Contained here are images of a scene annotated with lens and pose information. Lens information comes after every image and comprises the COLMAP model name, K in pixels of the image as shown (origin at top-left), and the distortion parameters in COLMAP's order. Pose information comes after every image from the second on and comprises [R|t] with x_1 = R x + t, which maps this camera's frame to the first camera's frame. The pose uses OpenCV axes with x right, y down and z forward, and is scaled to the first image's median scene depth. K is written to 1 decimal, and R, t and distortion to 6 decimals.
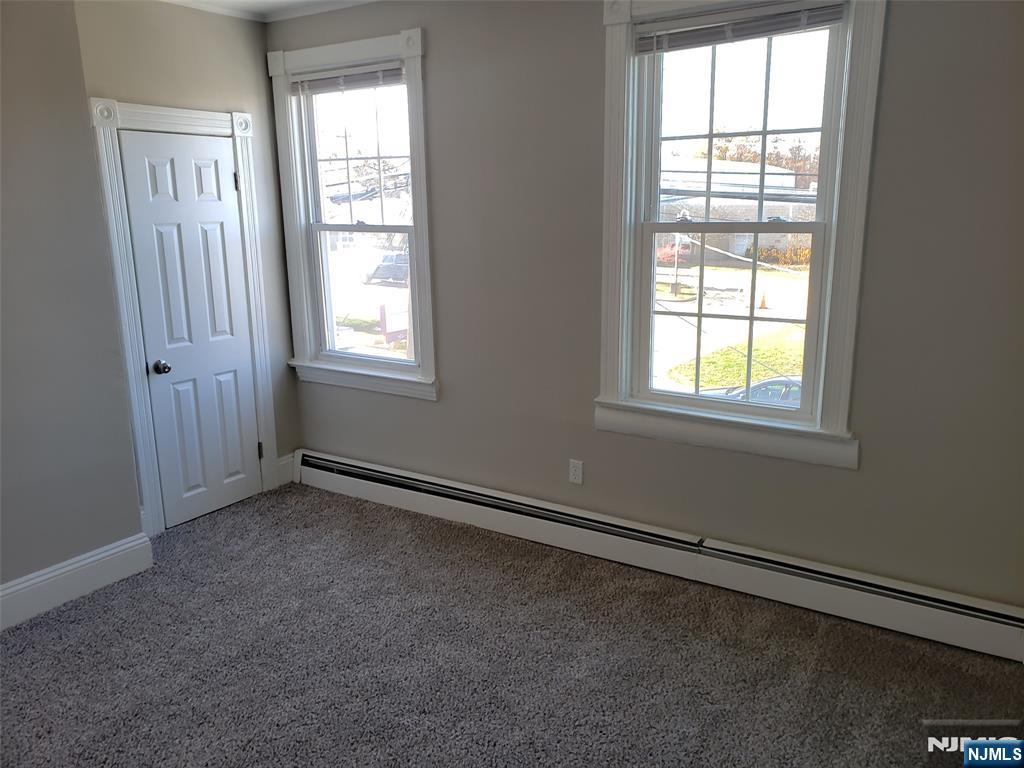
lens RADIAL K [[765.2, 0, 512.7], [0, 765.2, 366.0], [0, 0, 1]] dist [0.001540, -0.003223]
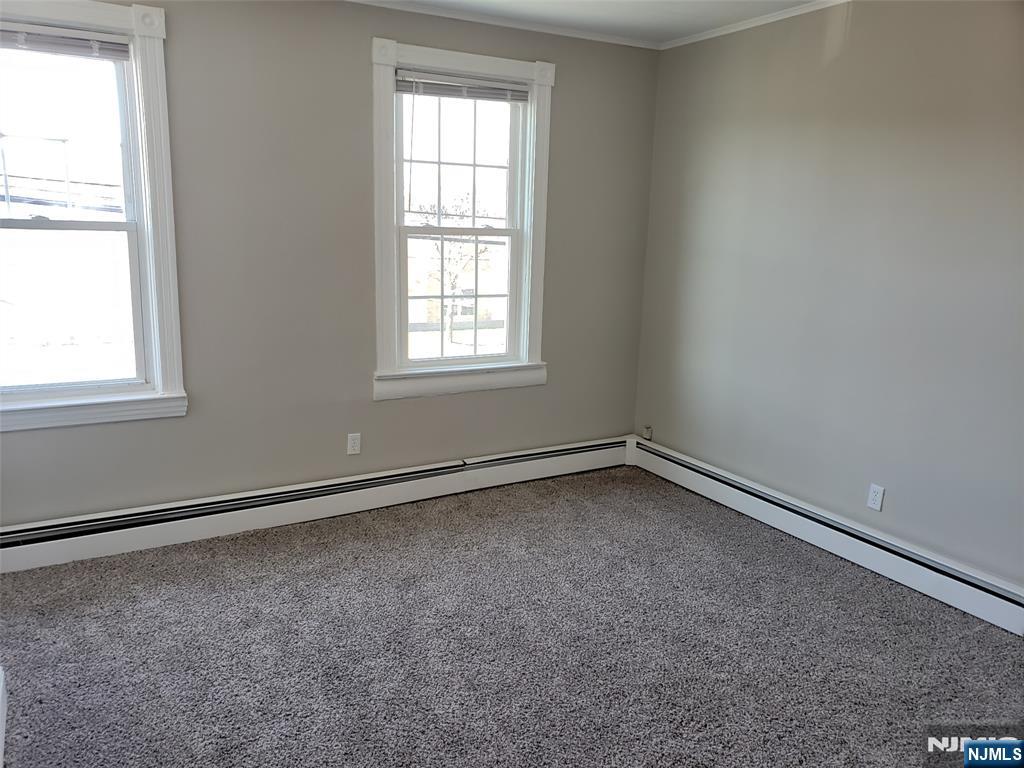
lens RADIAL K [[787.3, 0, 515.2], [0, 787.3, 385.7], [0, 0, 1]] dist [0.005091, 0.001909]
pose [[0.459695, -0.168134, 0.872016, -0.915854], [0.142267, 0.983176, 0.114568, -0.053230], [-0.876607, 0.071393, 0.475881, 0.241676]]
